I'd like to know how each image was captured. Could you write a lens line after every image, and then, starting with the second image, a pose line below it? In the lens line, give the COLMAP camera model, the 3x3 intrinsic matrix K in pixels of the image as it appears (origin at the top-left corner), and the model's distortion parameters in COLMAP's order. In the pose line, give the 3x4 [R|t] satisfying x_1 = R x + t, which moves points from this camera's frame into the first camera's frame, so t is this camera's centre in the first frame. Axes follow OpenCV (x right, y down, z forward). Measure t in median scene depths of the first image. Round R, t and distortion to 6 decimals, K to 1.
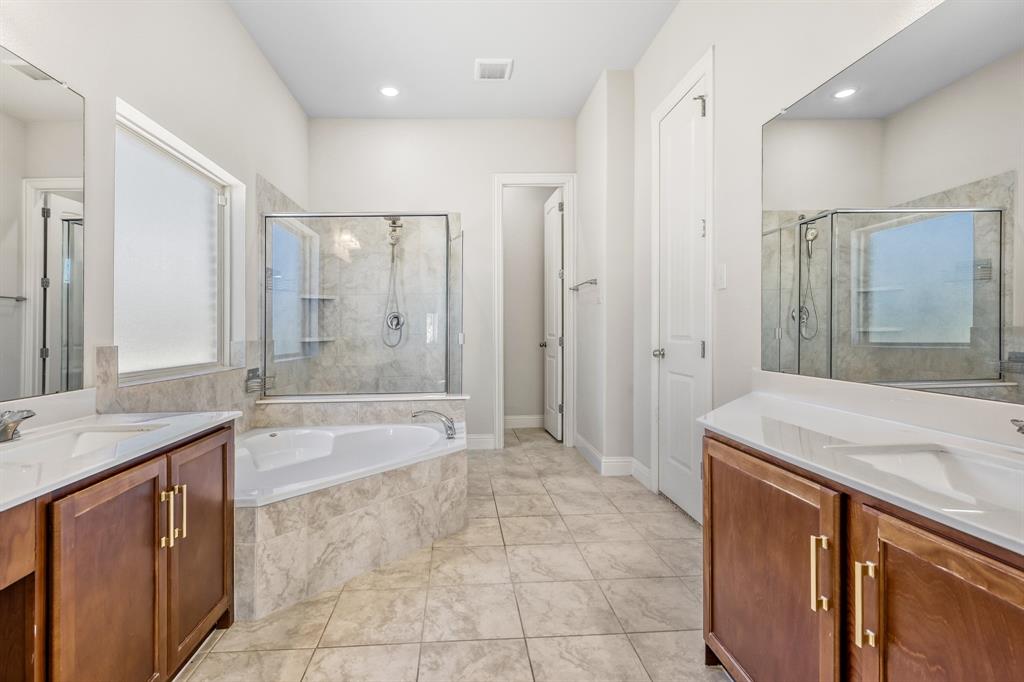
lens RADIAL K [[502.5, 0, 475.9], [0, 502.5, 322.2], [0, 0, 1]] dist [0.005102, 0.000303]
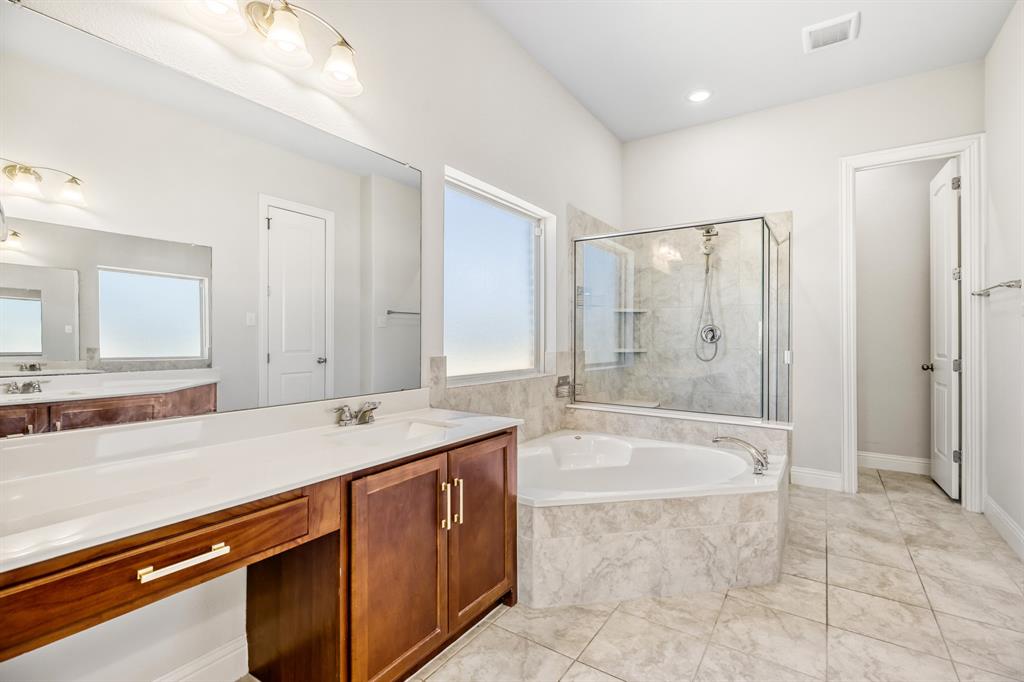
lens RADIAL K [[463.2, 0, 489.9], [0, 463.2, 324.8], [0, 0, 1]] dist [0.001970, -0.000419]
pose [[0.794390, 0.006022, -0.607379, 0.071764], [-0.010925, 0.999931, -0.004375, -0.020498], [0.607310, 0.010111, 0.794400, 0.082694]]
